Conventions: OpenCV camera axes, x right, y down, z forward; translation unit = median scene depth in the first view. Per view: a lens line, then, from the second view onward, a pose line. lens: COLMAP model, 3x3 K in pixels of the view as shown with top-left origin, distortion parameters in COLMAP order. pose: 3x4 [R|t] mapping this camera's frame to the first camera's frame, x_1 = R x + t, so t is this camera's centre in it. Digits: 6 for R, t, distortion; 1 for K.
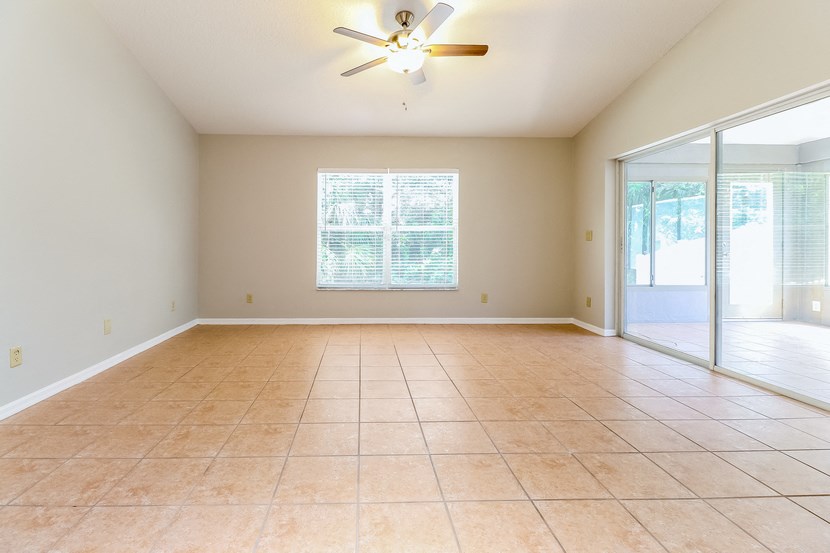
lens RADIAL K [[397.4, 0, 430.8], [0, 397.4, 246.9], [0, 0, 1]] dist [-0.005932, -0.001492]
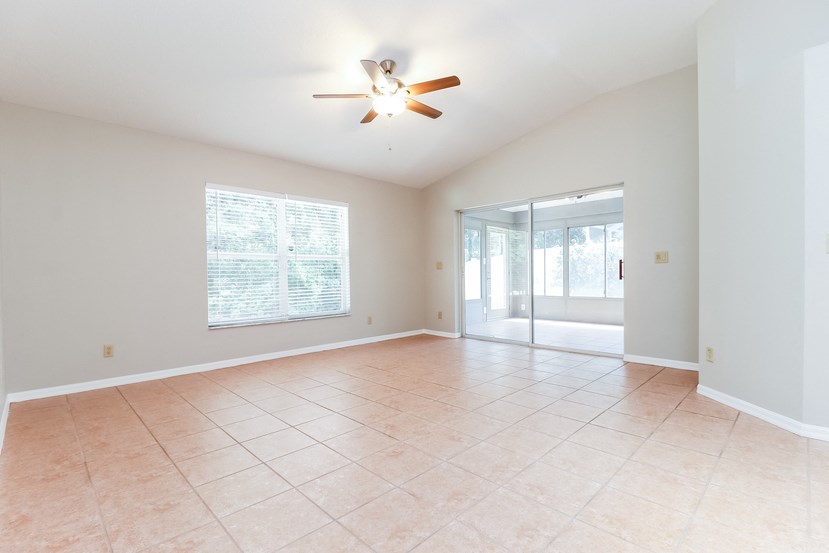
lens RADIAL K [[372.0, 0, 413.2], [0, 372.0, 273.7], [0, 0, 1]] dist [-0.005465, -0.001059]
pose [[0.731784, -0.009905, 0.681465, -0.507688], [0.016125, 0.999866, -0.002783, 0.001888], [-0.681346, 0.013025, 0.731845, 0.143469]]
